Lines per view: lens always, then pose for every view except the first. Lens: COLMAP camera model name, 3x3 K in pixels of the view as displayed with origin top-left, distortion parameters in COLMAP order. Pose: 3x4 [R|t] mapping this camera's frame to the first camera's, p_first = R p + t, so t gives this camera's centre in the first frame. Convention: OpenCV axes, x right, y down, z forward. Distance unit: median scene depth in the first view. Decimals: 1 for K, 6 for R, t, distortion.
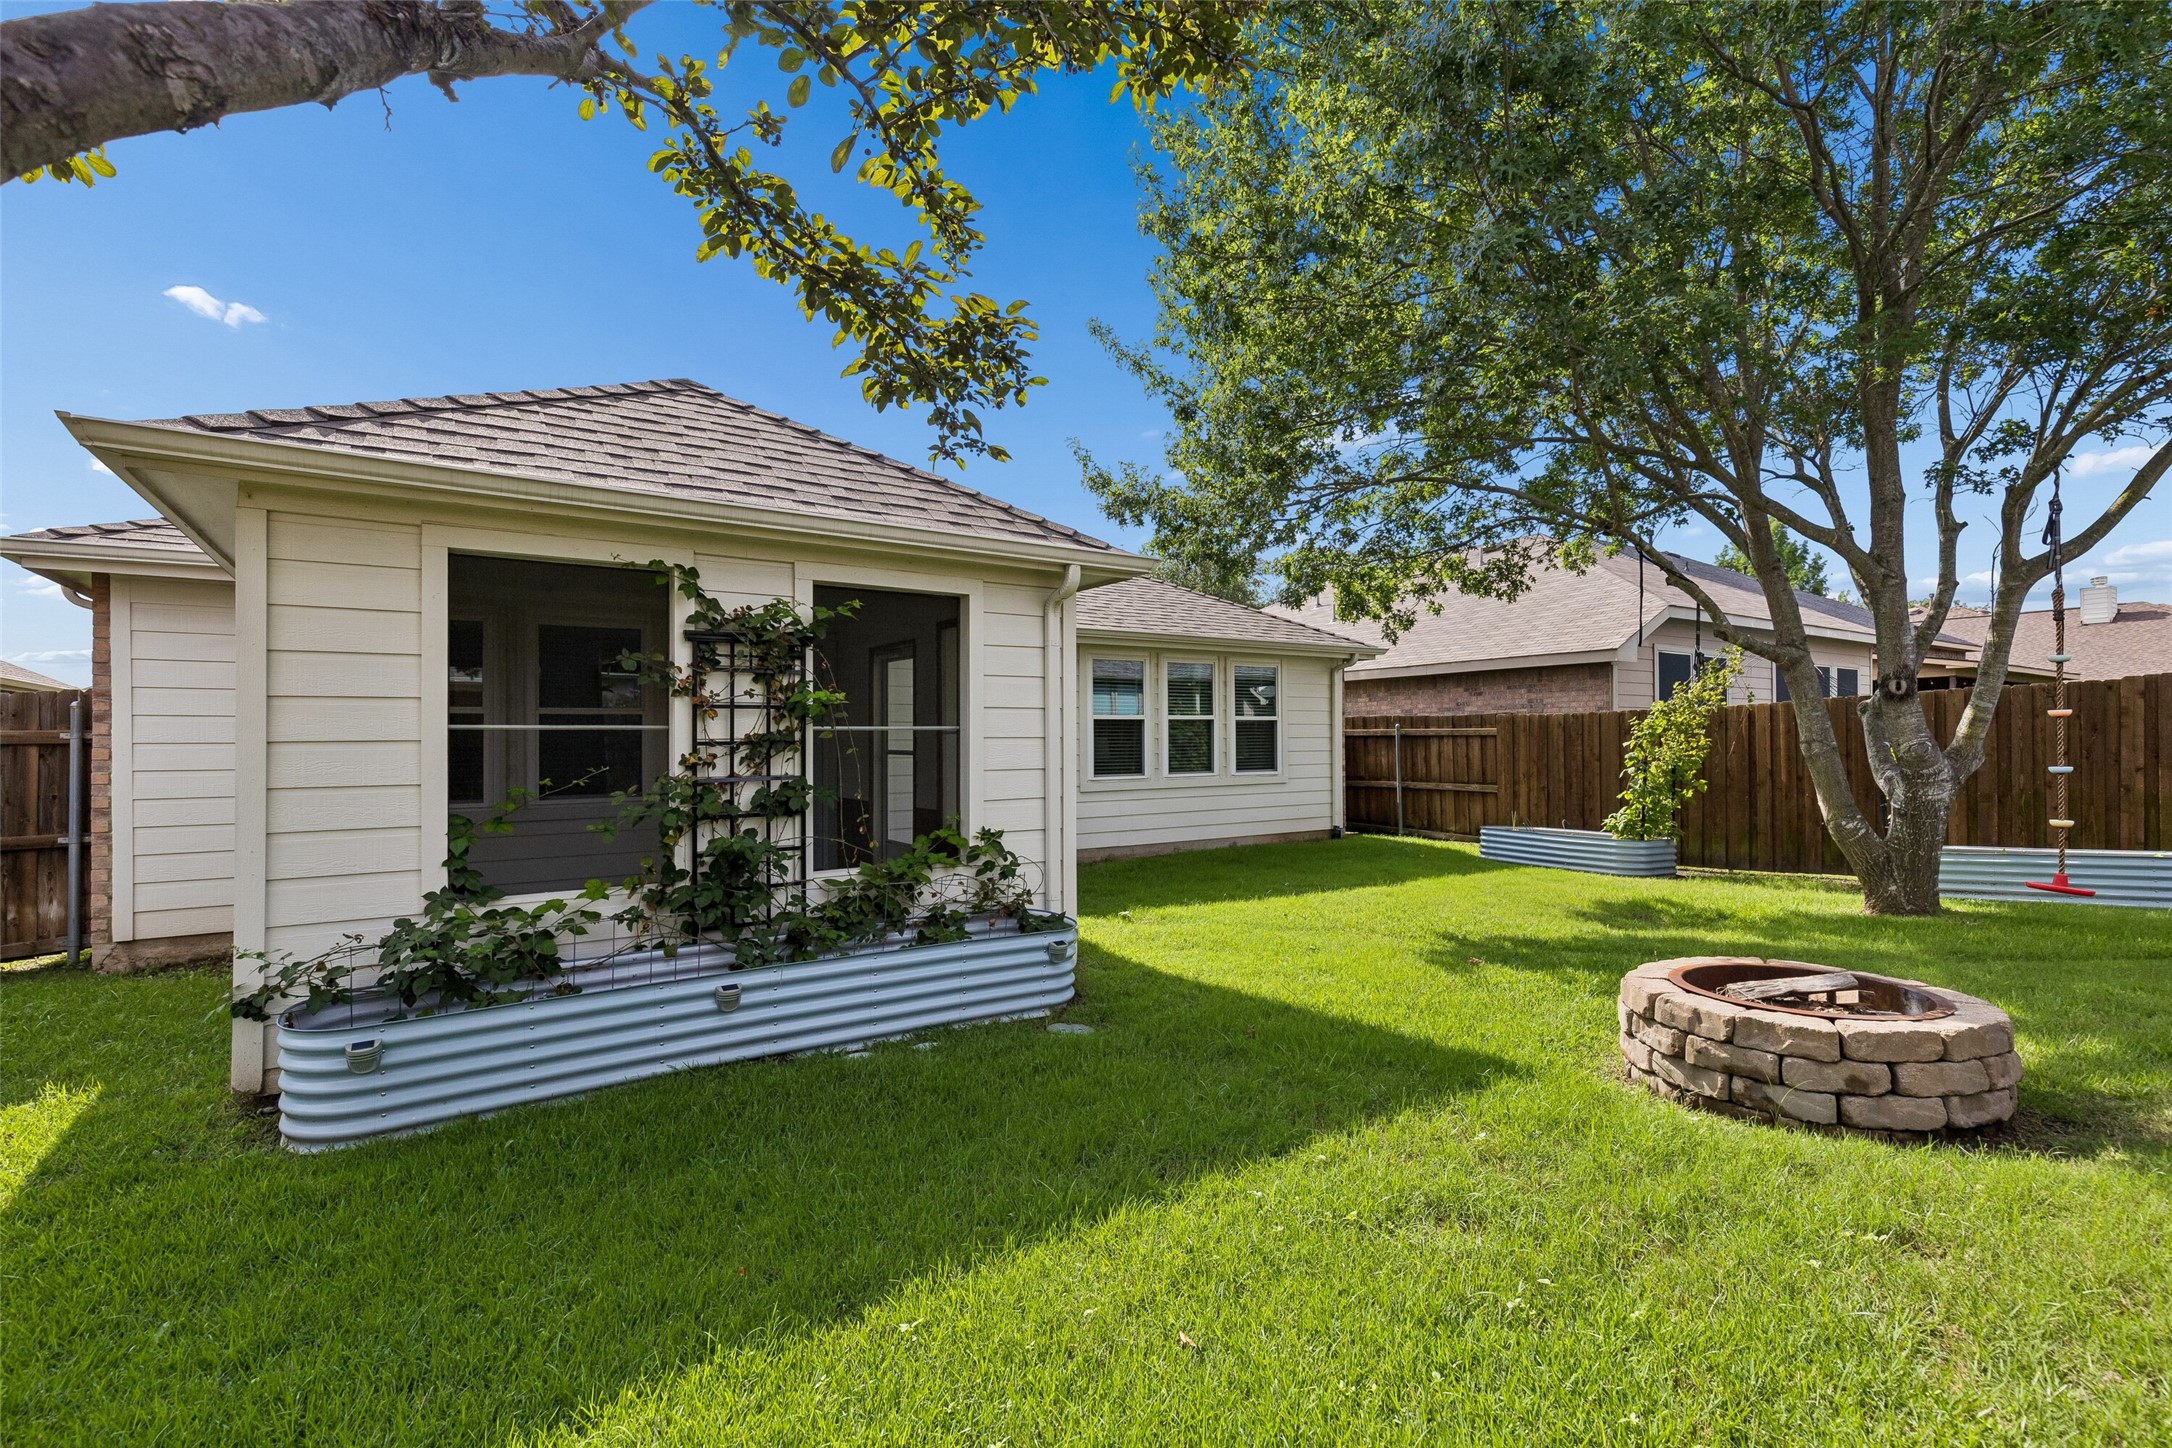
lens RADIAL K [[966.5, 0, 1089.1], [0, 966.5, 734.5], [0, 0, 1]] dist [0.001858, -0.000040]
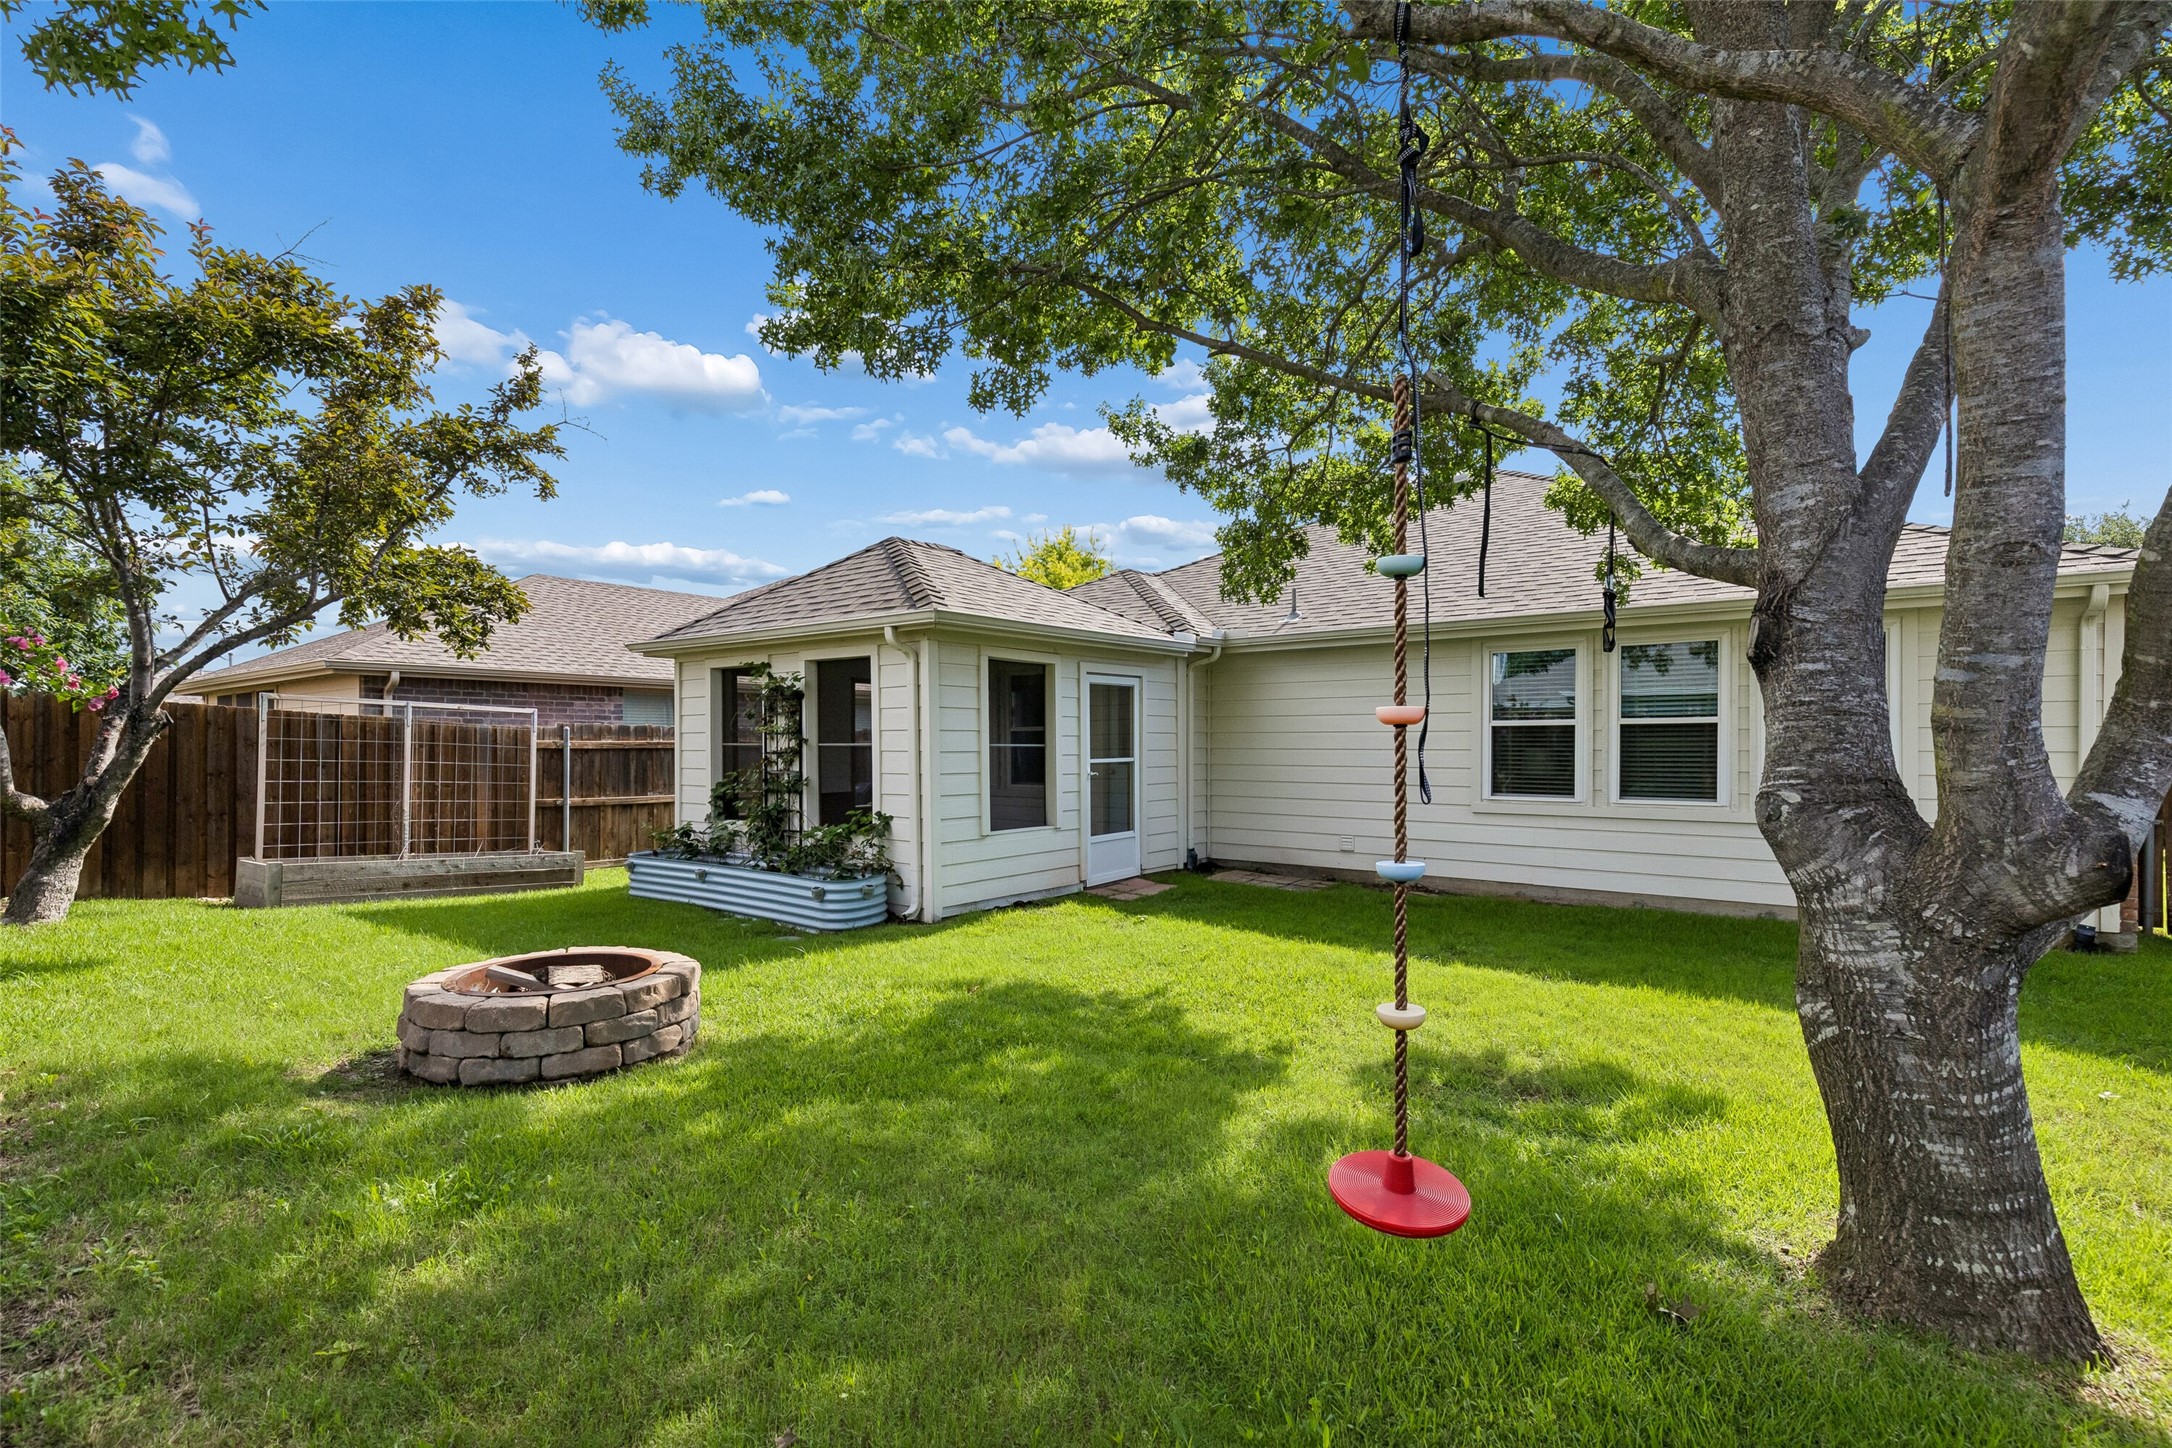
lens RADIAL K [[966.5, 0, 1092.3], [0, 966.5, 737.3], [0, 0, 1]] dist [0.001858, -0.000040]
pose [[0.330883, -0.000006, -0.943672, 1.137506], [0.005564, 0.999983, 0.001944, -0.015054], [0.943655, -0.005893, 0.330877, 0.671284]]
